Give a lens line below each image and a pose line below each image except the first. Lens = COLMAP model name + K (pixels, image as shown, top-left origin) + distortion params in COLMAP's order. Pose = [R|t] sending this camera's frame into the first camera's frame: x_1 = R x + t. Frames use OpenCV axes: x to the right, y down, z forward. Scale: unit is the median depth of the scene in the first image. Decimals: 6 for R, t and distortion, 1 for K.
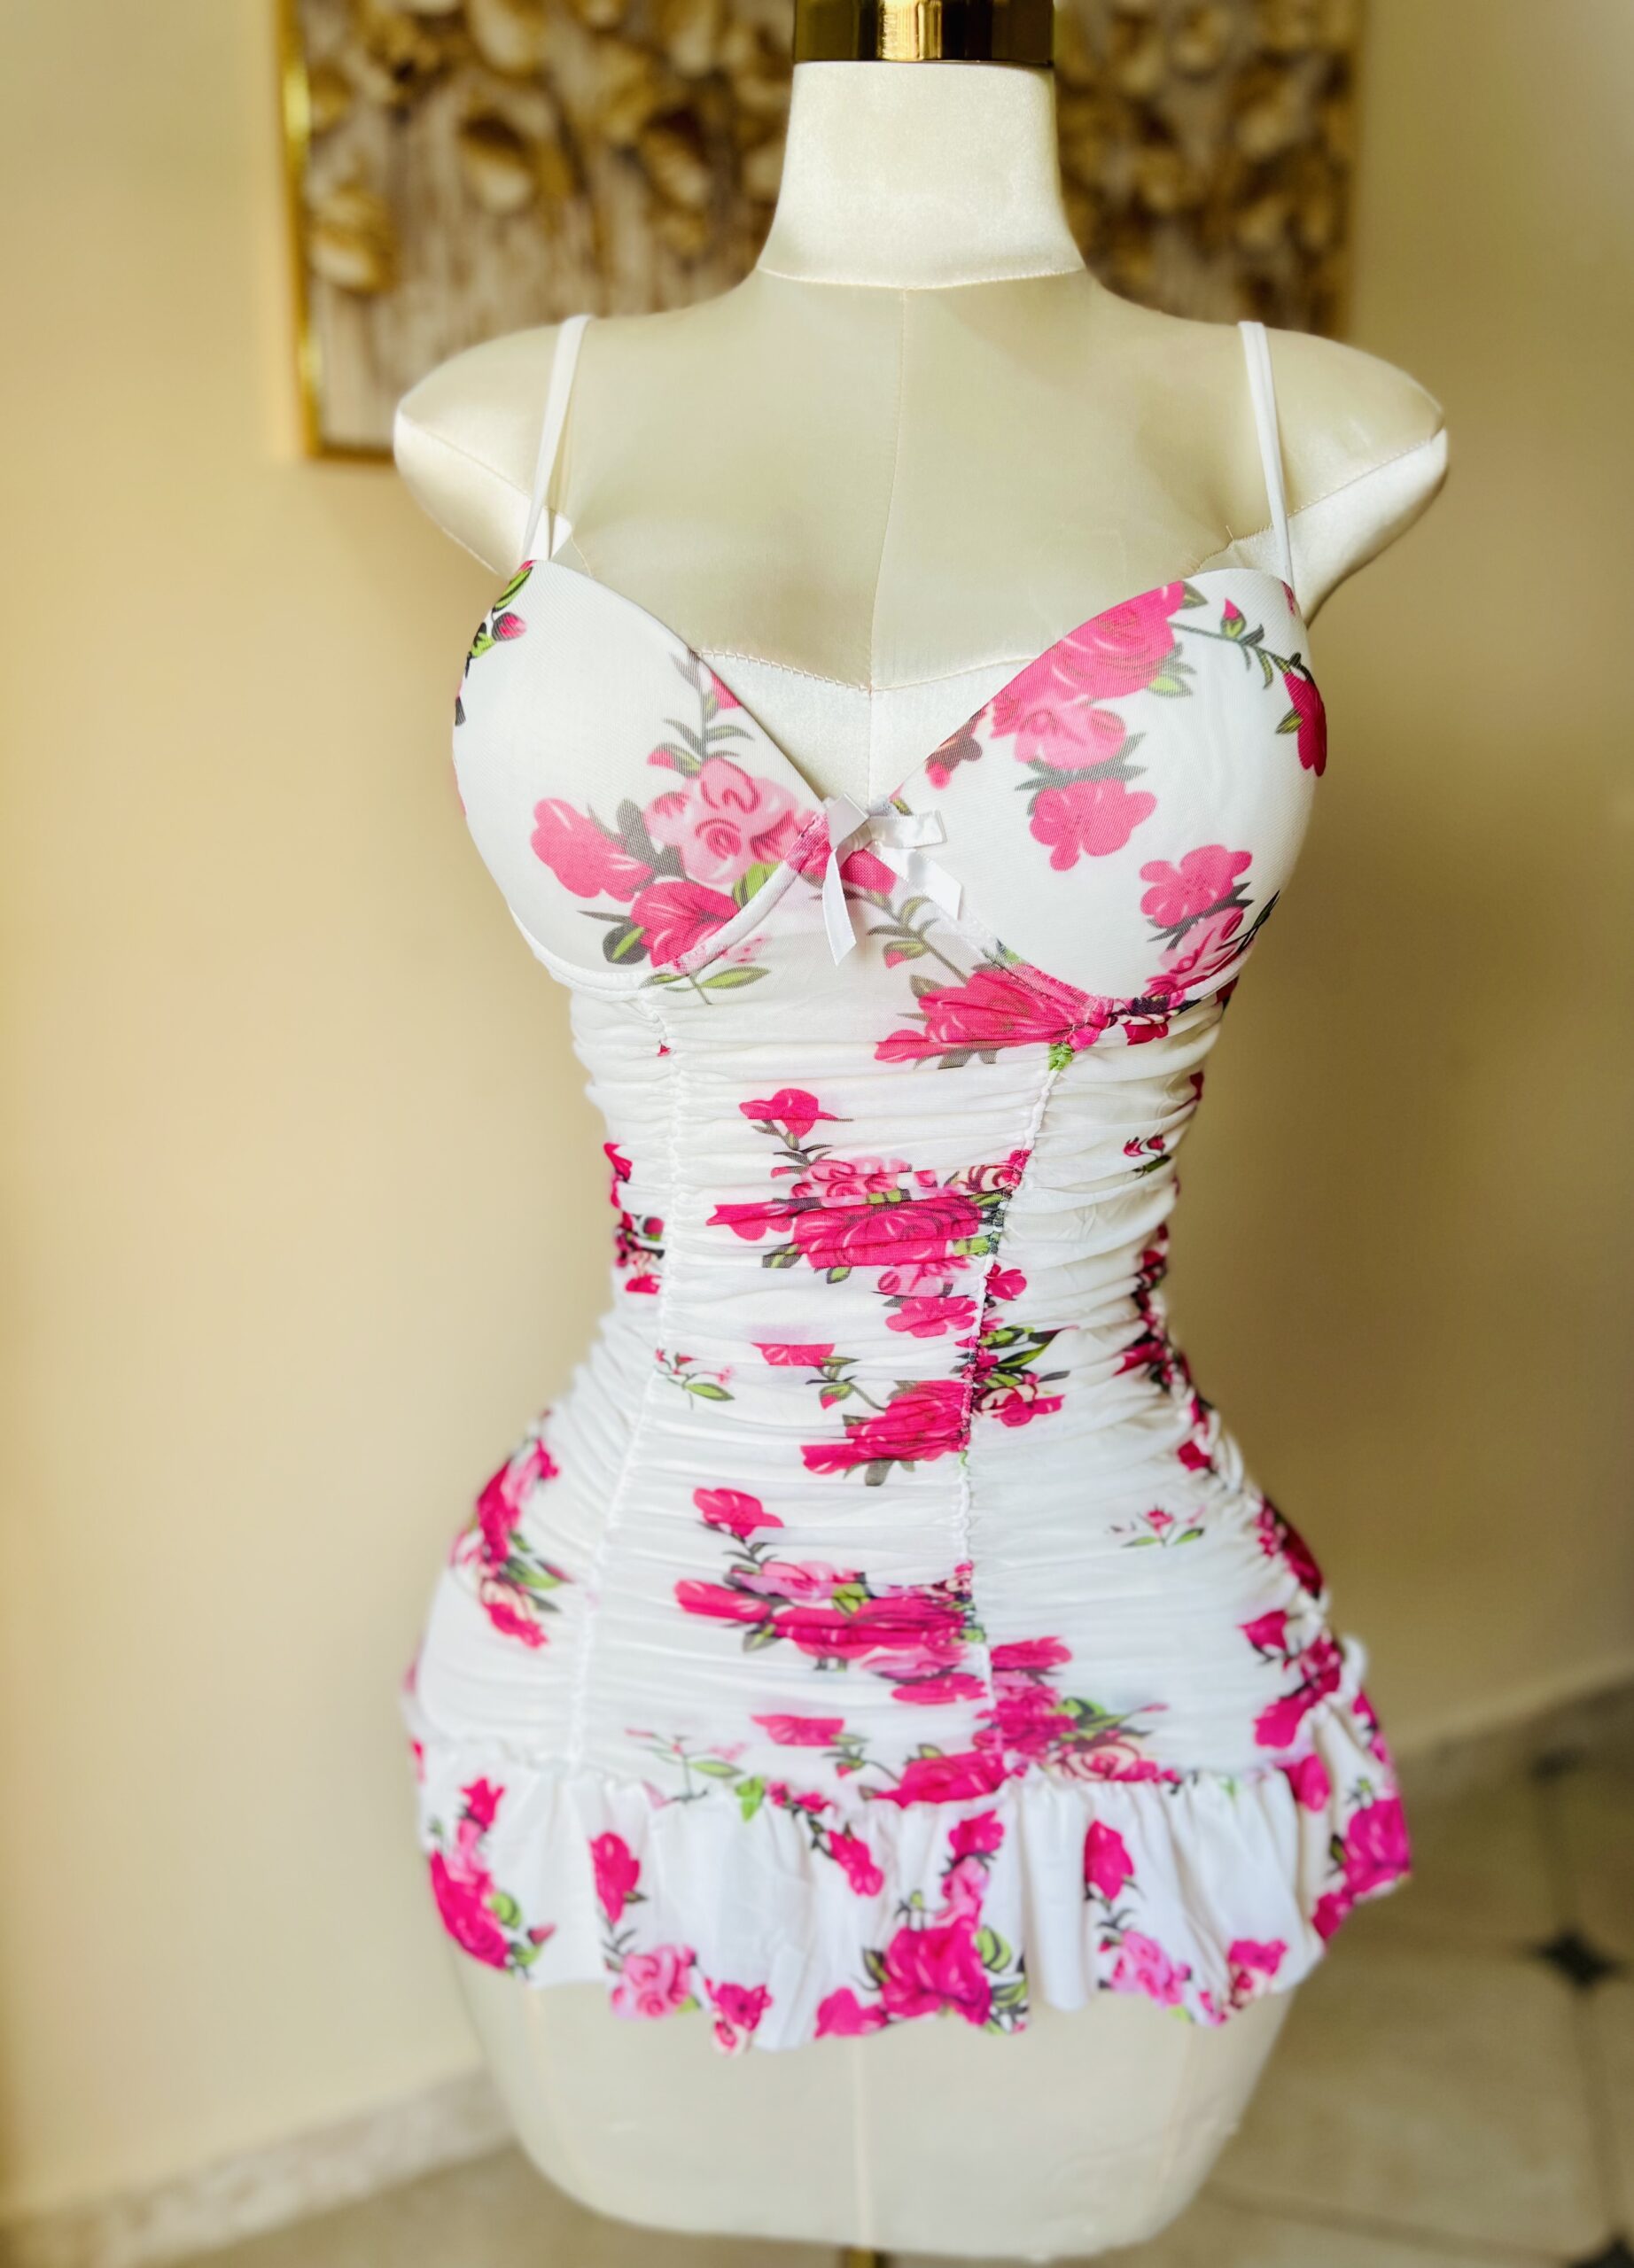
lens RADIAL K [[1763.7, 0, 817.8], [0, 1763.7, 1130.9], [0, 0, 1]] dist [0.026113, -0.049268]
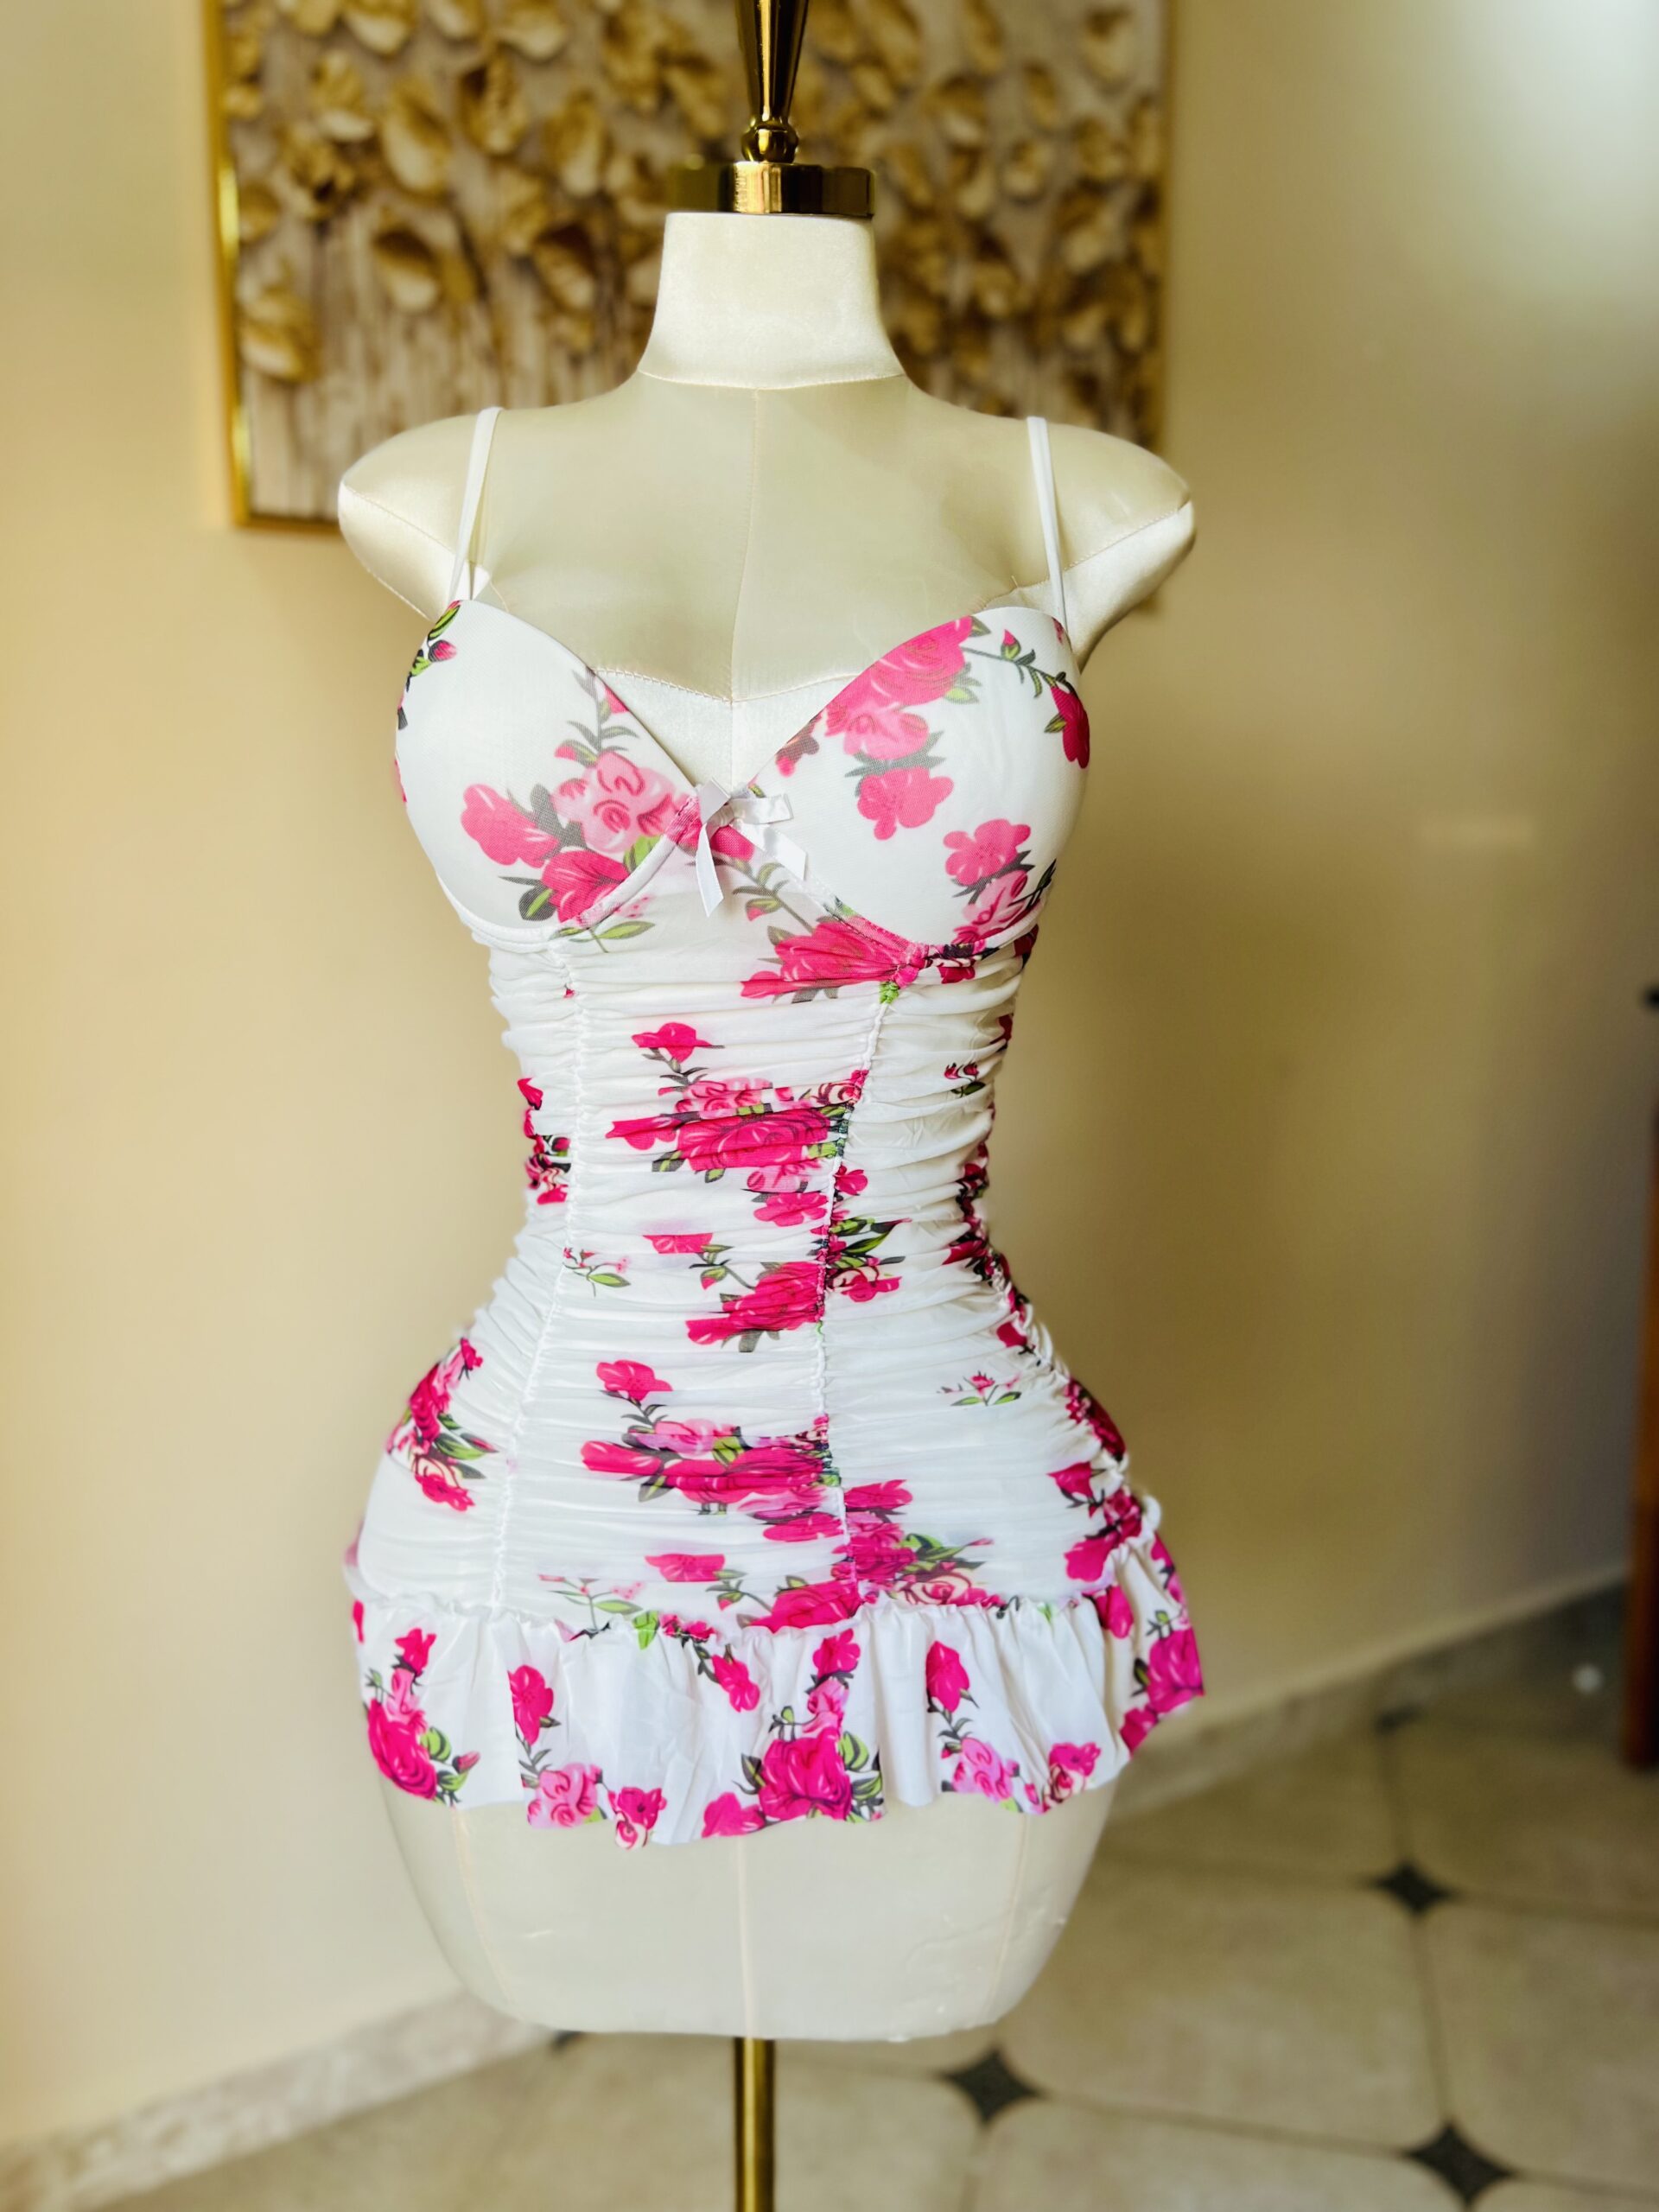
lens RADIAL K [[1765.2, 0, 812.7], [0, 1765.2, 1104.8], [0, 0, 1]] dist [0.048130, -0.090387]
pose [[0.998240, -0.012957, 0.057869, 0.008921], [0.016053, 0.998446, -0.053367, 0.089002], [-0.057088, 0.054202, 0.996897, -0.208067]]
